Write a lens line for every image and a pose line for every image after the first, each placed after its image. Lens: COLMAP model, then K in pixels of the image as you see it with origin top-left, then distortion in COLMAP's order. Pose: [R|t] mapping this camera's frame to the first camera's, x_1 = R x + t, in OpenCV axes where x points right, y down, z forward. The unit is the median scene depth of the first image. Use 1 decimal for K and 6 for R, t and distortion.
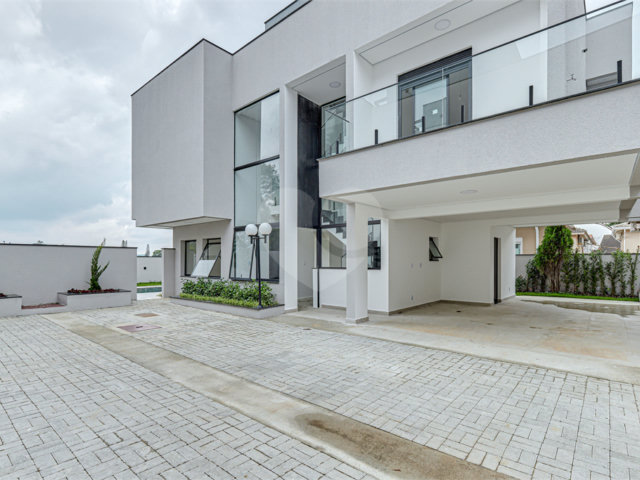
lens RADIAL K [[336.2, 0, 321.8], [0, 336.2, 257.5], [0, 0, 1]] dist [0.000608, -0.000016]
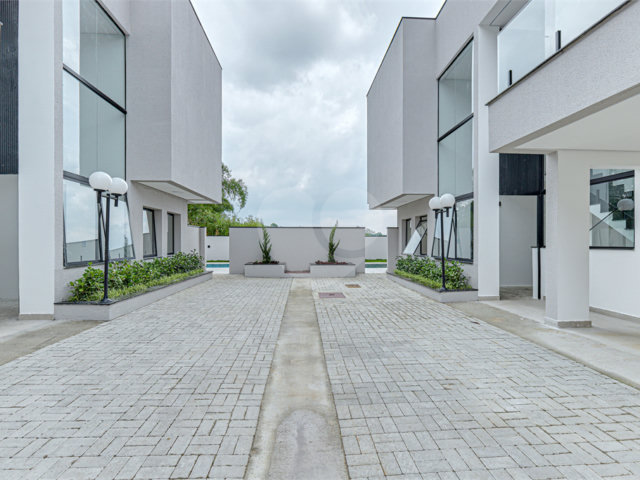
lens RADIAL K [[329.9, 0, 335.1], [0, 329.9, 238.7], [0, 0, 1]] dist [-0.000681, -0.000044]
pose [[0.697639, -0.006110, -0.716423, 0.210861], [0.007424, 0.999972, -0.001298, 0.011572], [0.716411, -0.004413, 0.697665, 0.165110]]
